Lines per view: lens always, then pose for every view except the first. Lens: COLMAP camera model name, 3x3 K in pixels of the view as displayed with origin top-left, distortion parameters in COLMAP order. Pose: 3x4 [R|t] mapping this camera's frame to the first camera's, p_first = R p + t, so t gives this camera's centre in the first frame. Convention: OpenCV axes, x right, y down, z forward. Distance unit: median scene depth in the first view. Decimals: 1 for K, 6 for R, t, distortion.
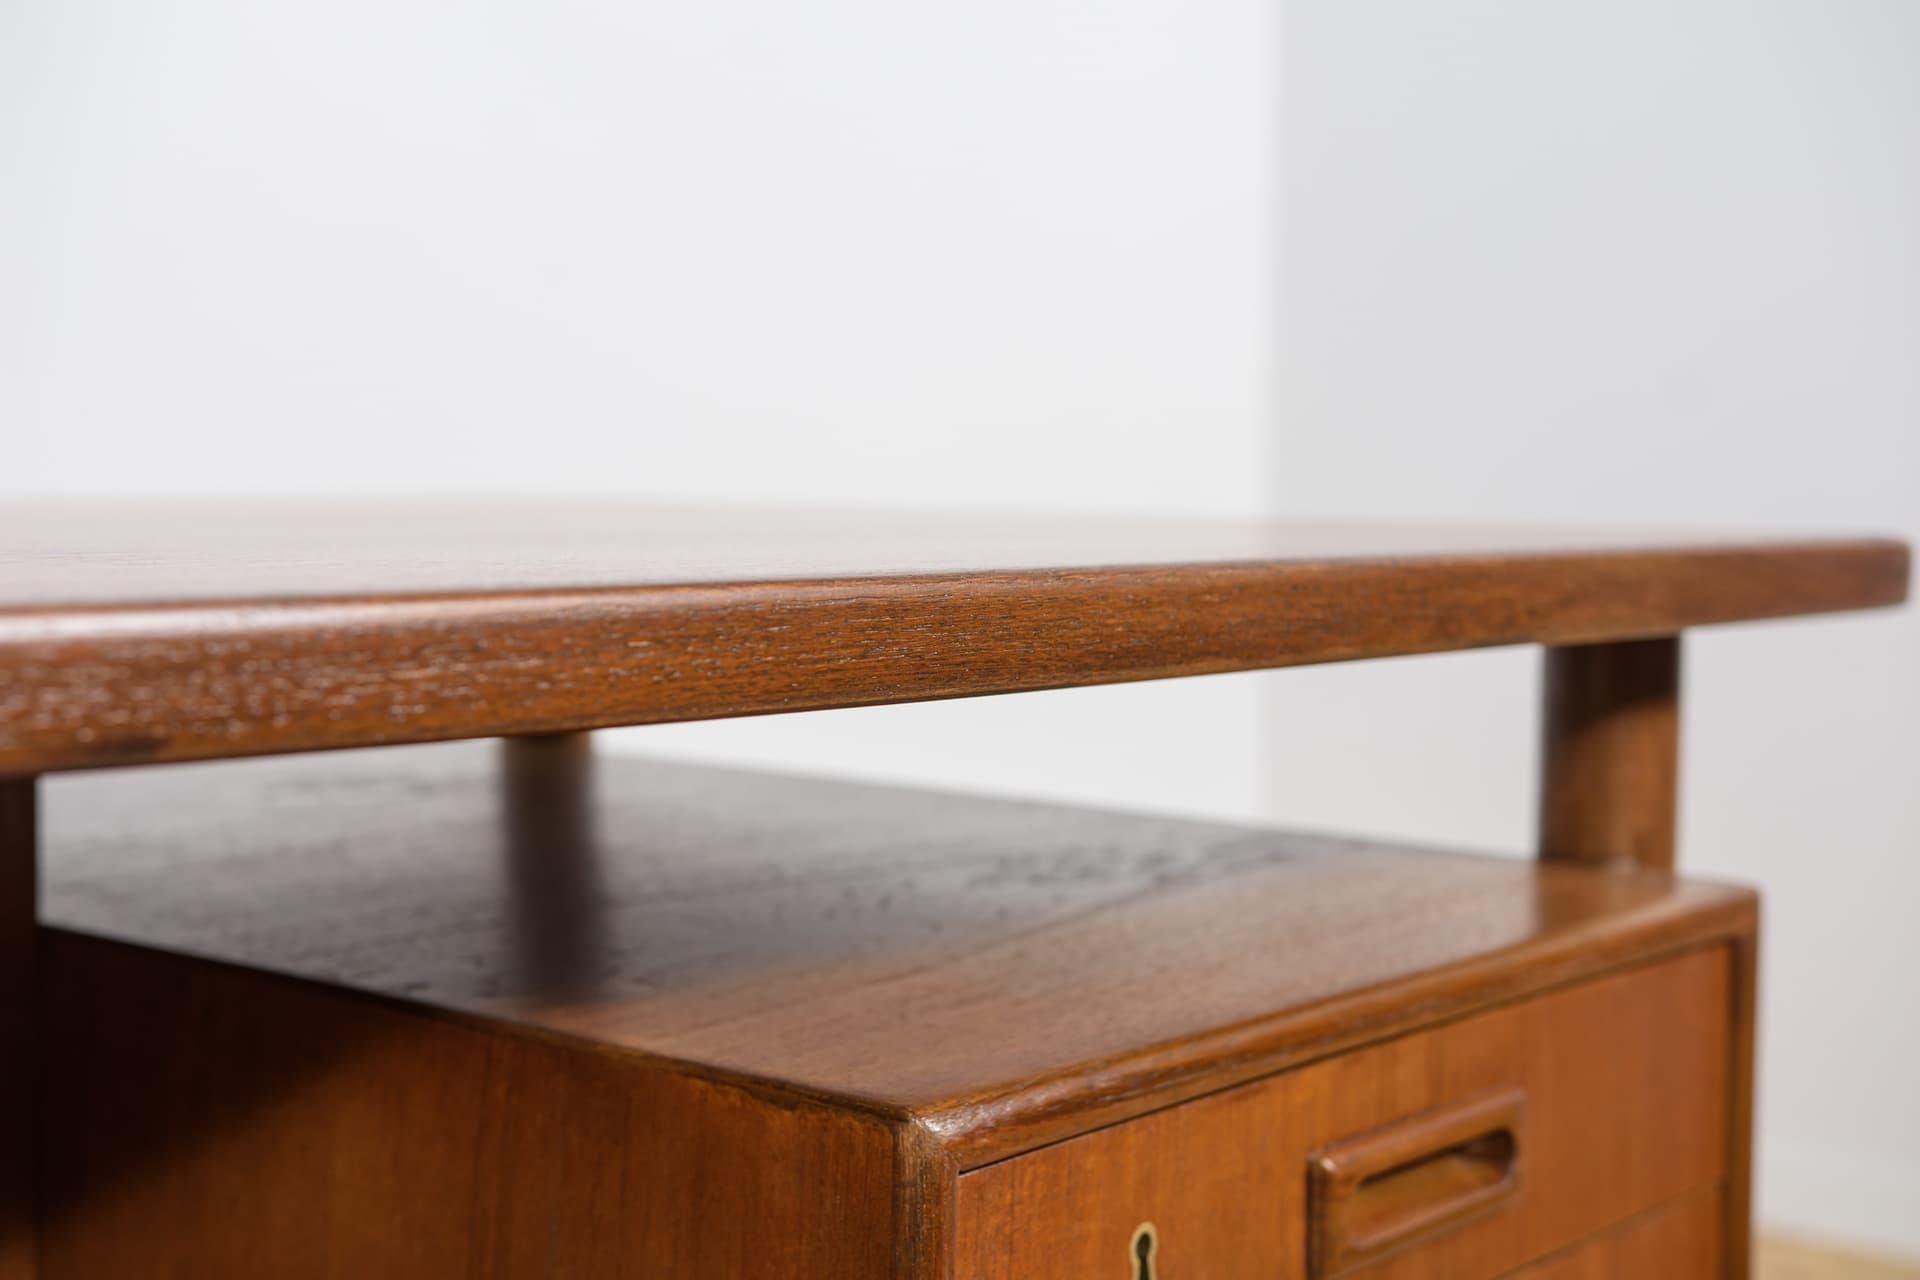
lens RADIAL K [[2725.0, 0, 960.0], [0, 2725.0, 640.0], [0, 0, 1]] dist [0.114385, -0.022649]
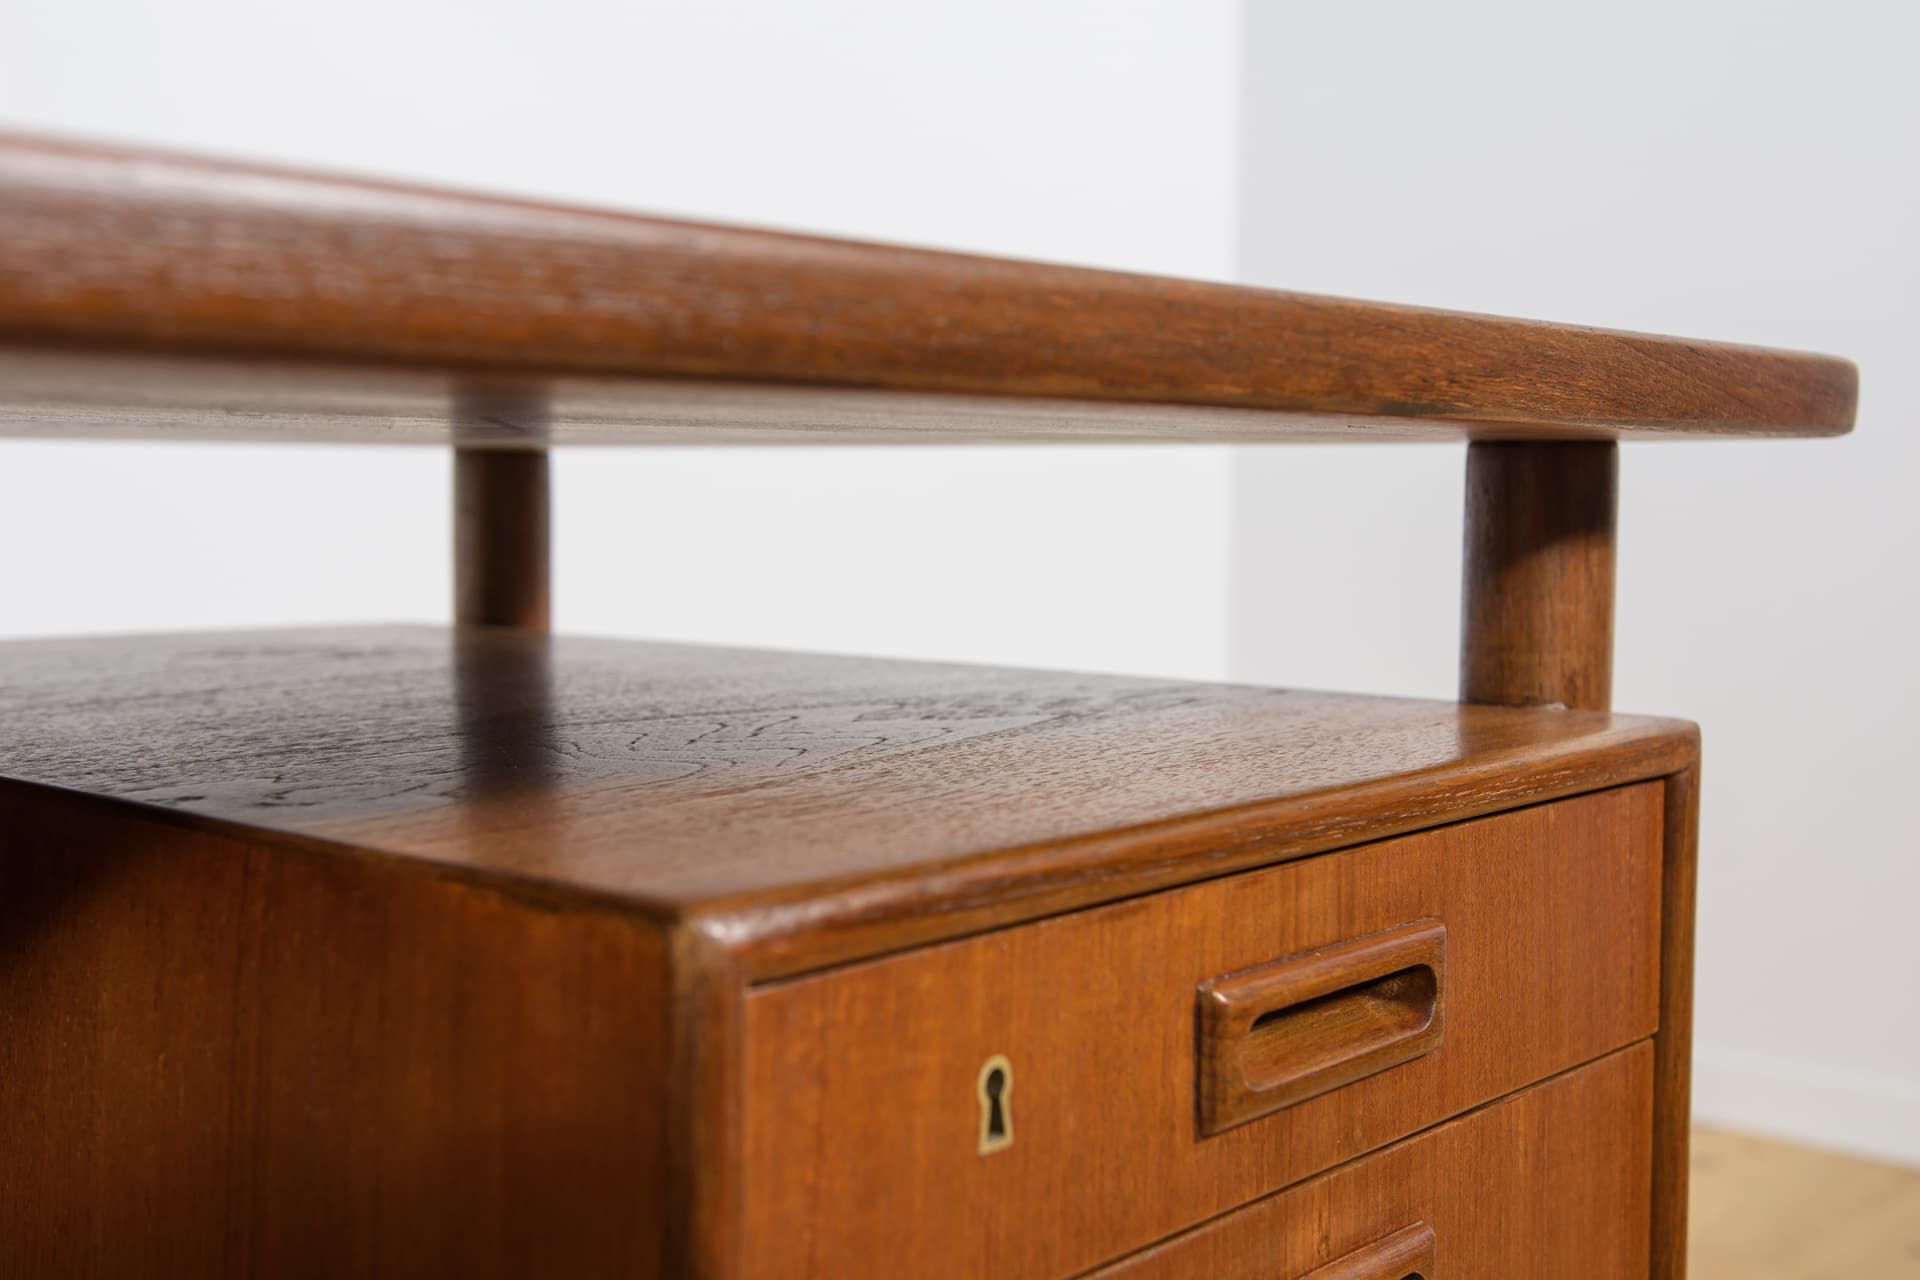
lens RADIAL K [[2275.6, 0, 960.0], [0, 2275.6, 640.0], [0, 0, 1]] dist [0.009536, 0.190773]
pose [[0.999881, -0.002898, -0.015119, 0.063023], [0.002882, 0.999995, -0.001093, 0.078306], [0.015122, 0.001049, 0.999885, 0.271226]]
